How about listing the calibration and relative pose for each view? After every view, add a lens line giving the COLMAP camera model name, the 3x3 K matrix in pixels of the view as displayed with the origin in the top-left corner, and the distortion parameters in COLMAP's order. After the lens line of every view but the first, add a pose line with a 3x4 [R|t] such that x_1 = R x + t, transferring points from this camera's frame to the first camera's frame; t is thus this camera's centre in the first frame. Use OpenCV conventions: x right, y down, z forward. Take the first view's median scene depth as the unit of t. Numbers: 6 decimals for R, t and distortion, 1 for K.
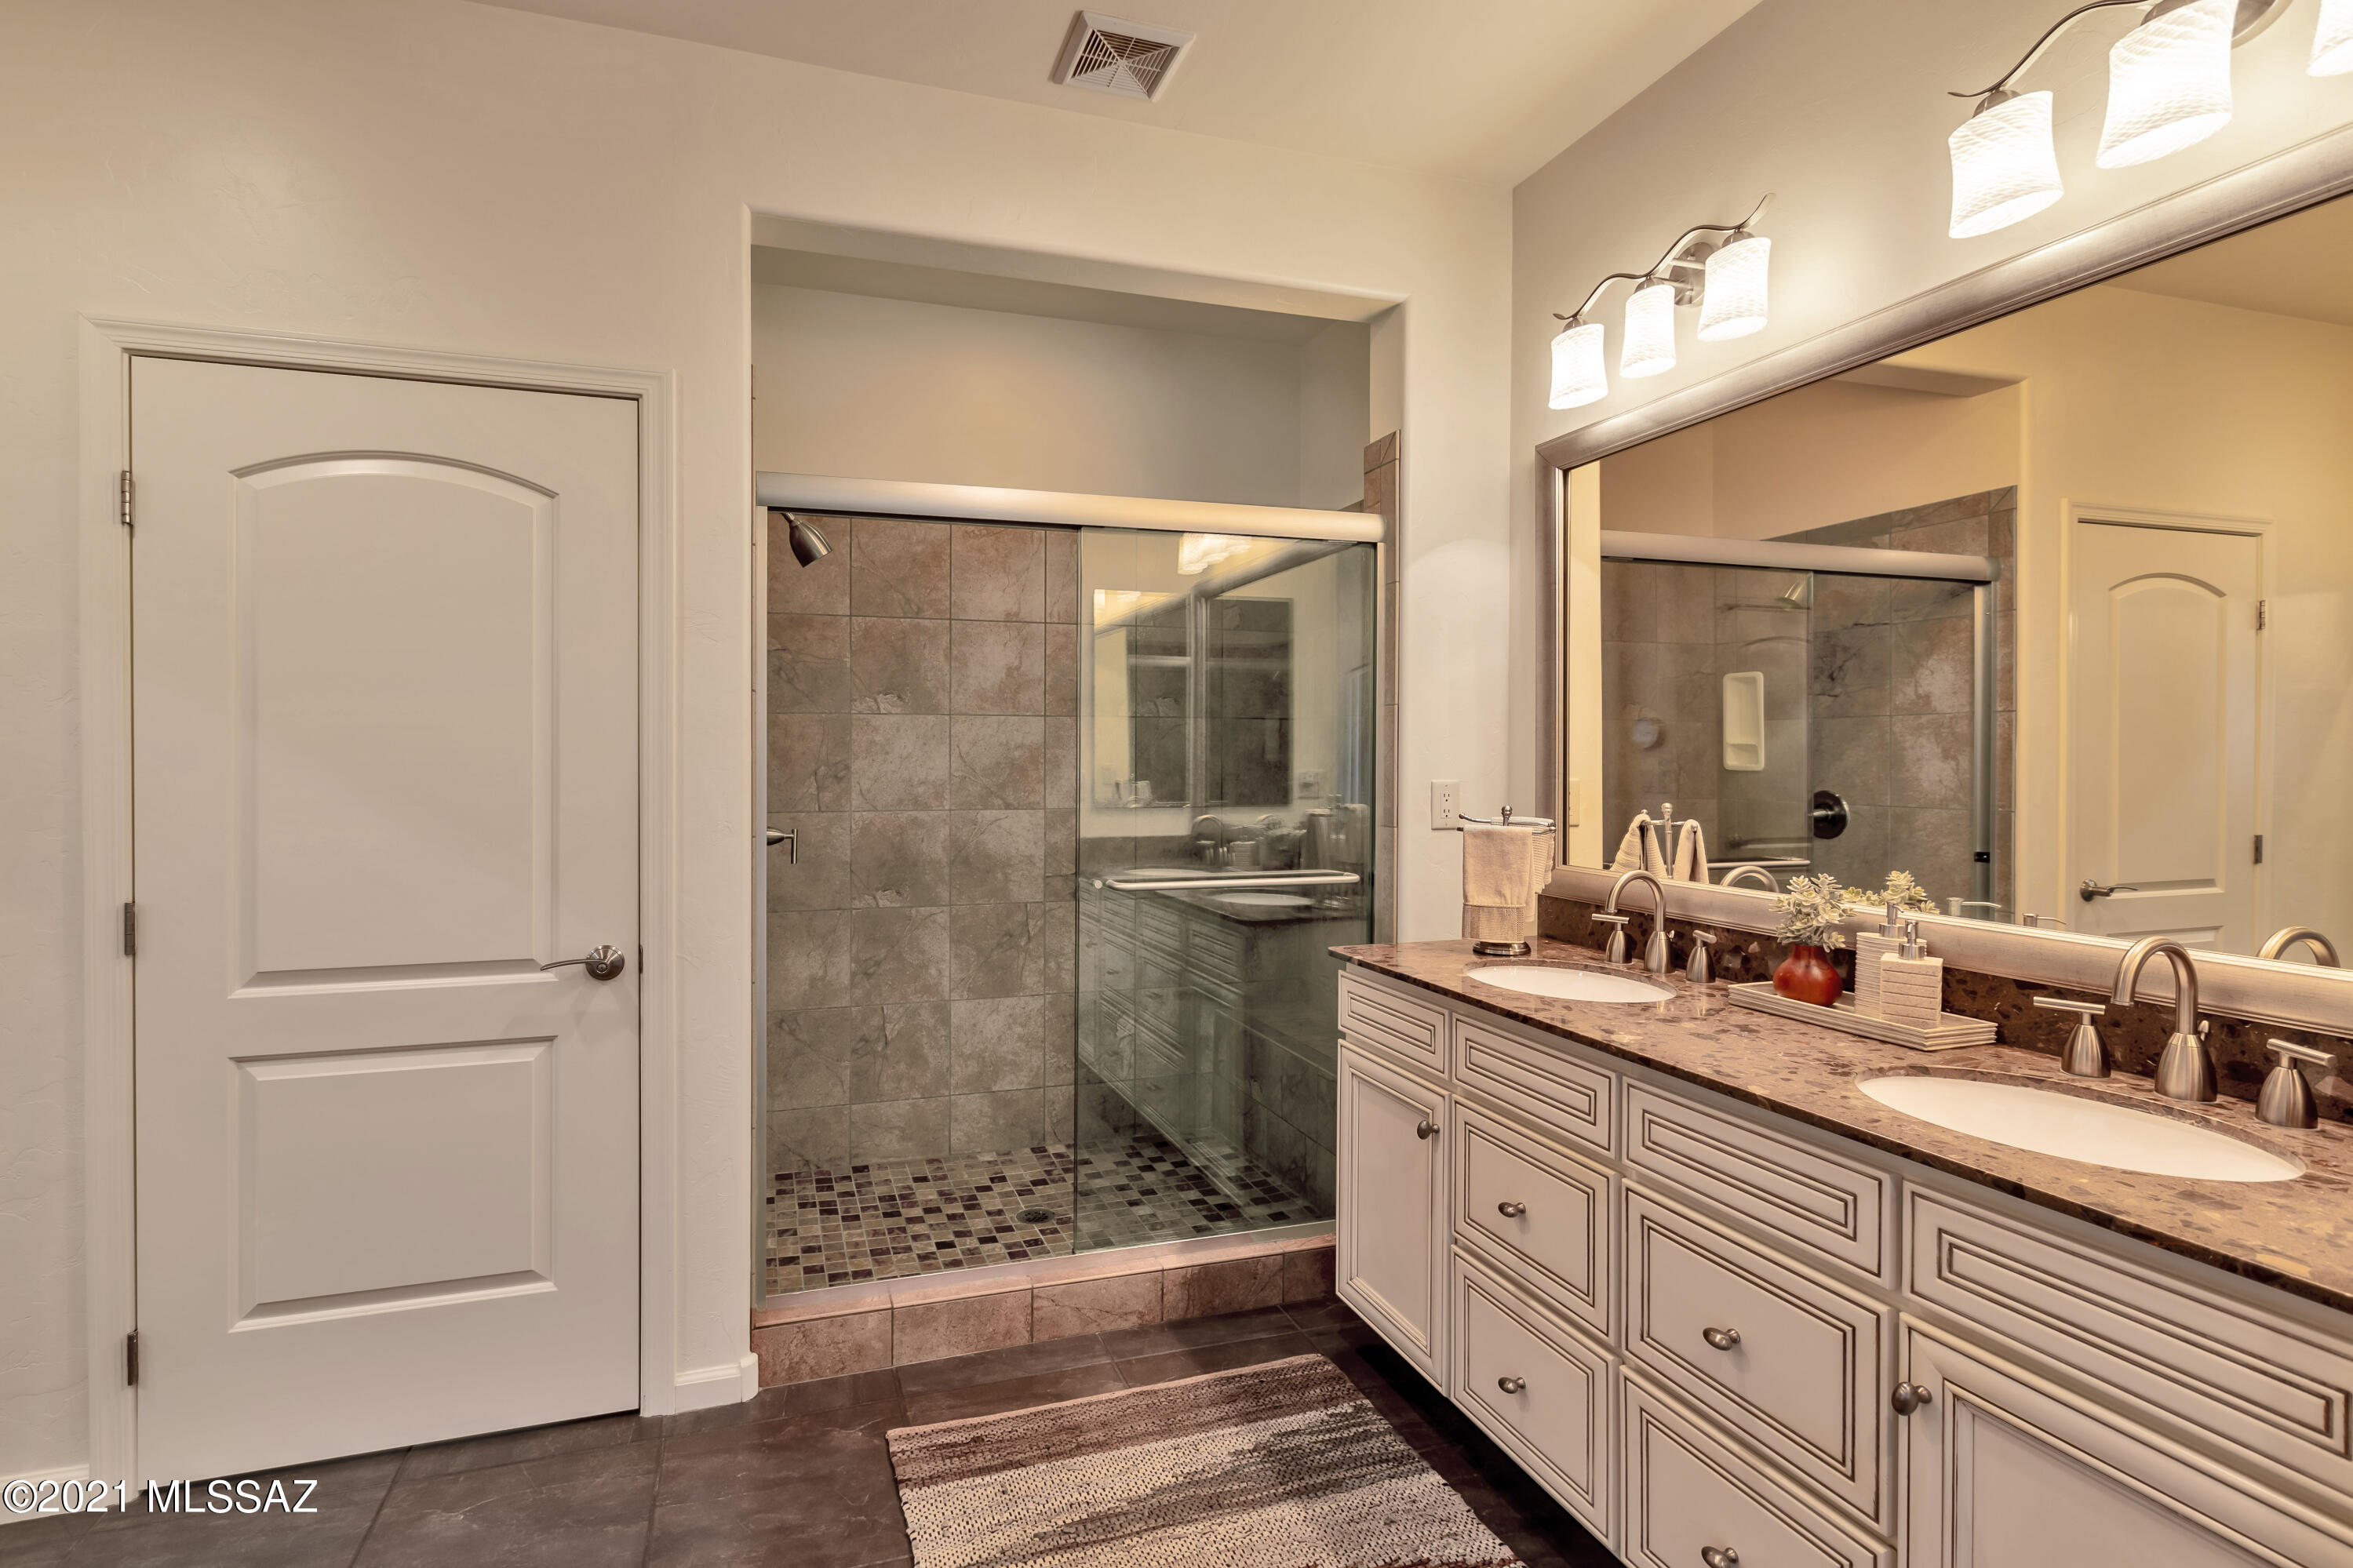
lens RADIAL K [[1041.0, 0, 1179.4], [0, 1041.0, 775.1], [0, 0, 1]] dist [0.000997, -0.000165]
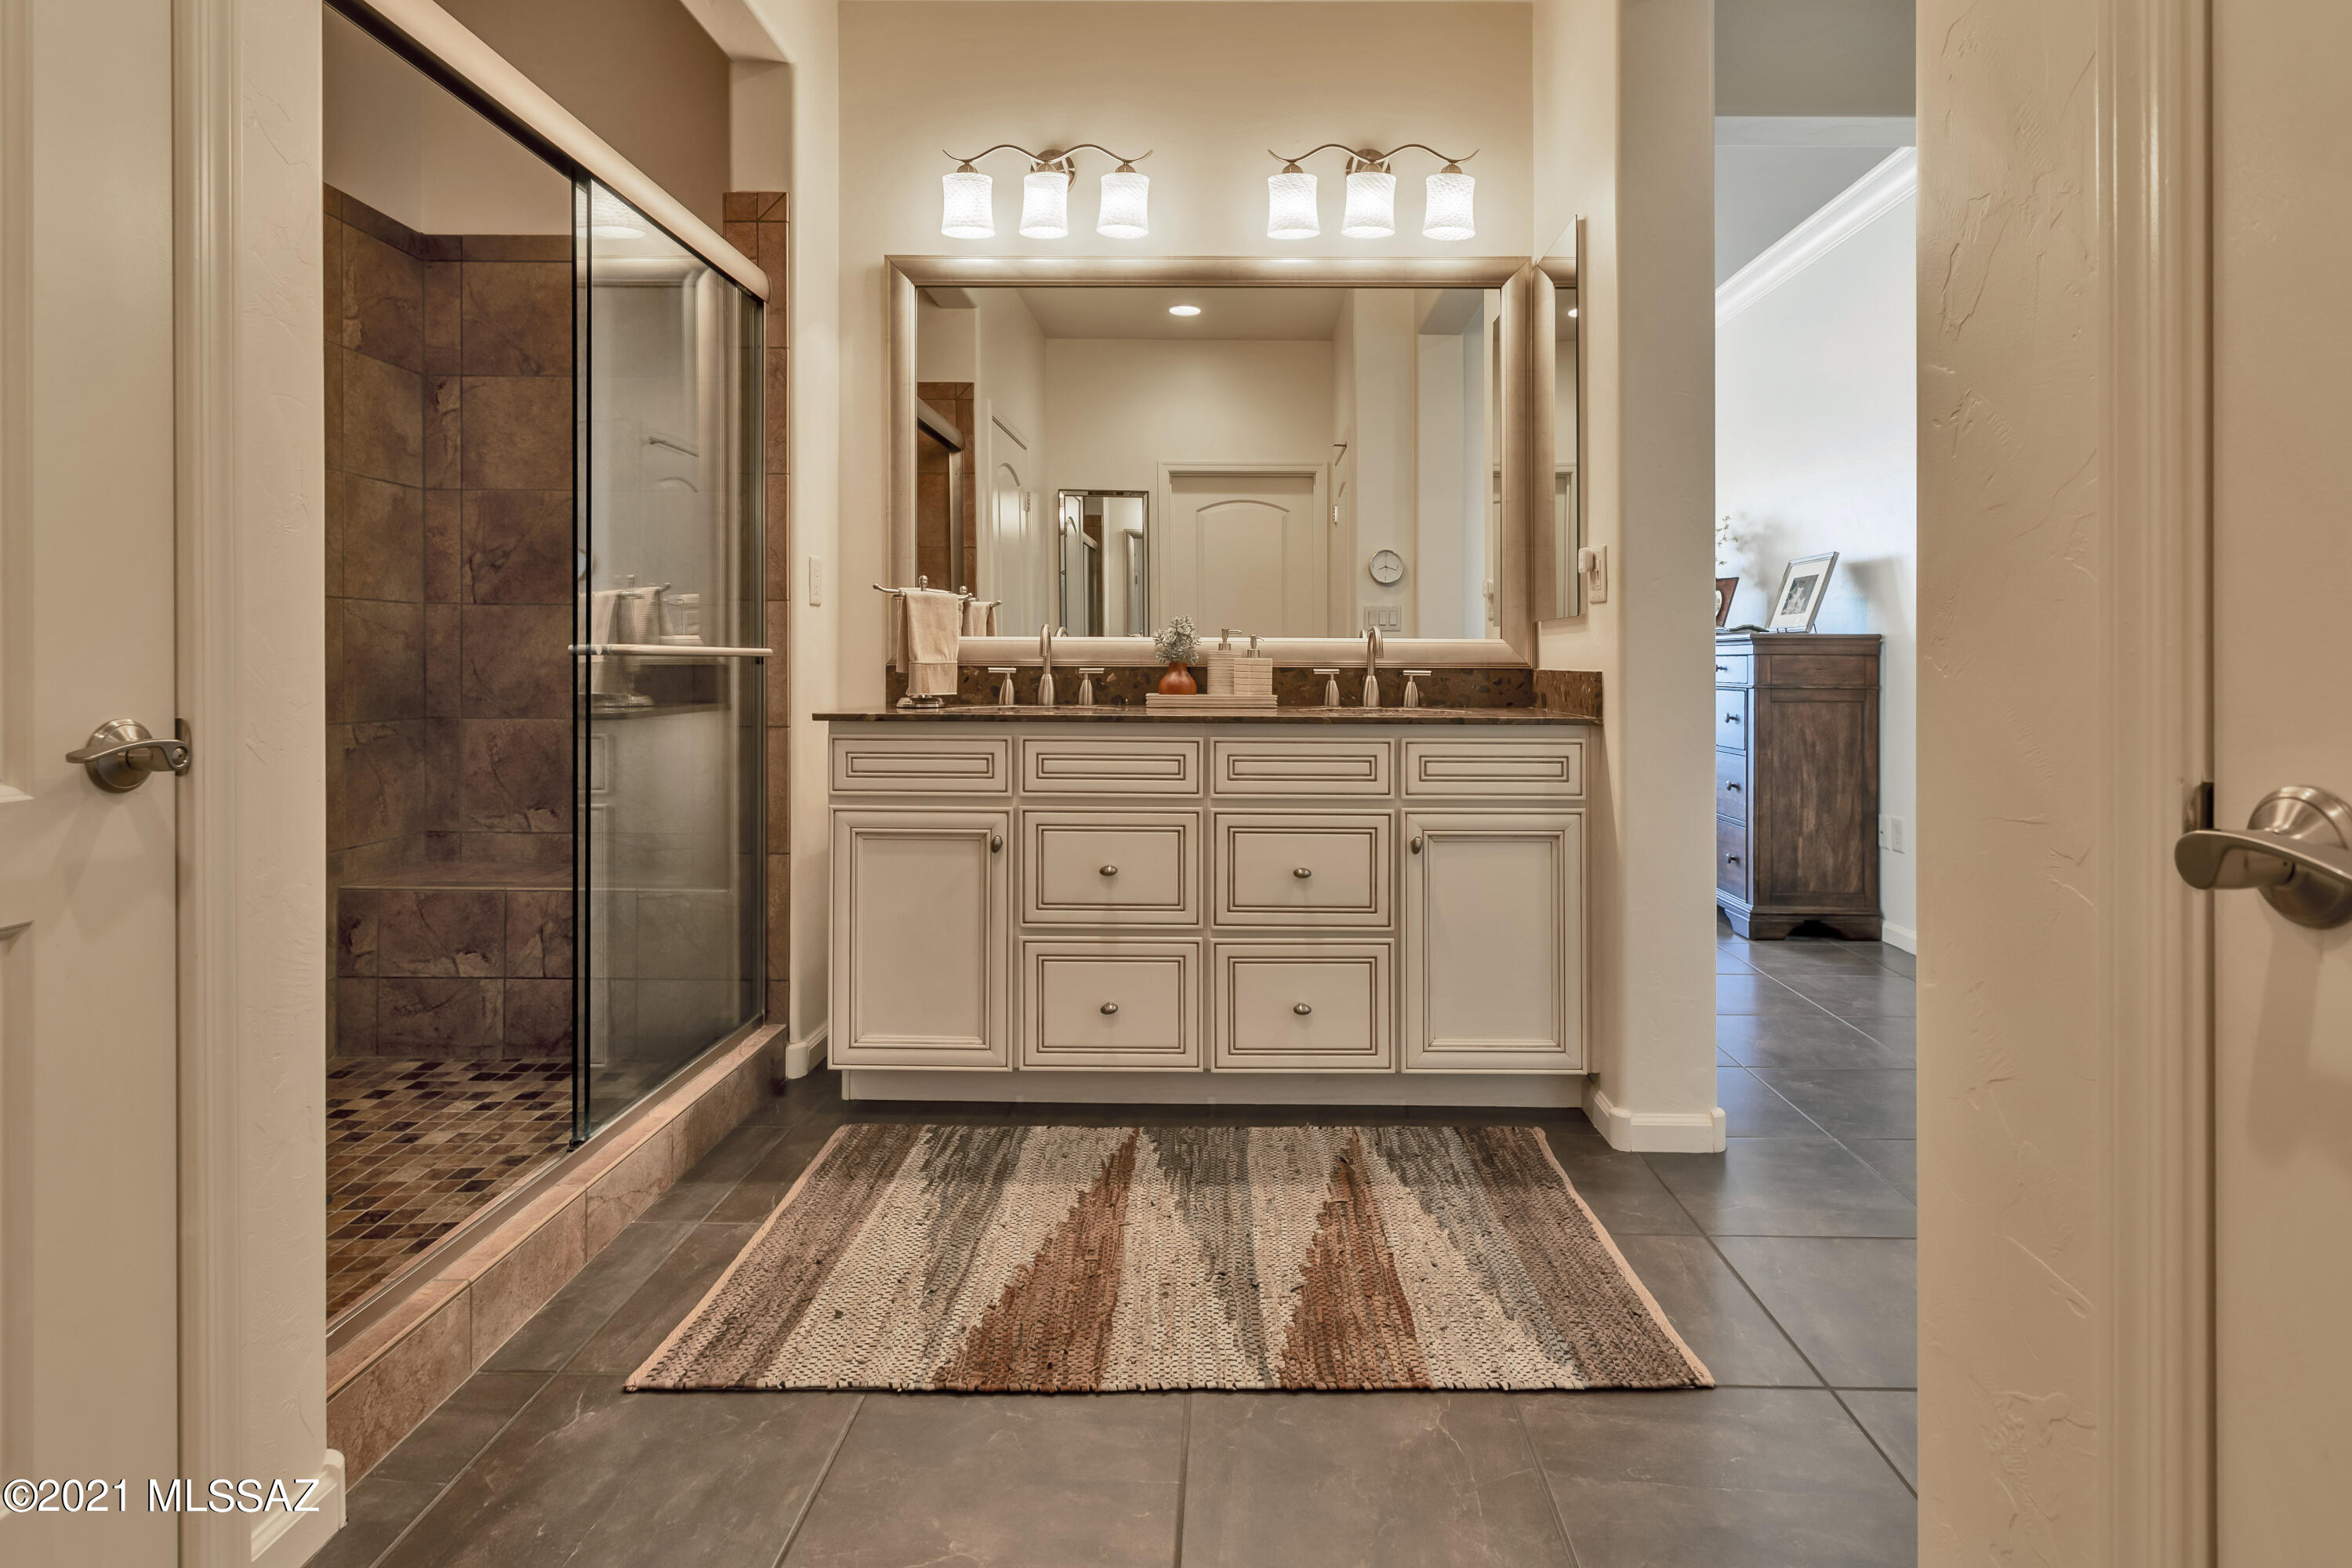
lens RADIAL K [[1089.7, 0, 1220.7], [0, 1089.7, 638.5], [0, 0, 1]] dist [0.001717, 0.002443]
pose [[0.380614, -0.000759, 0.924734, -0.806974], [0.009254, 0.999953, -0.002988, 0.130113], [-0.924688, 0.009695, 0.380603, 0.339581]]
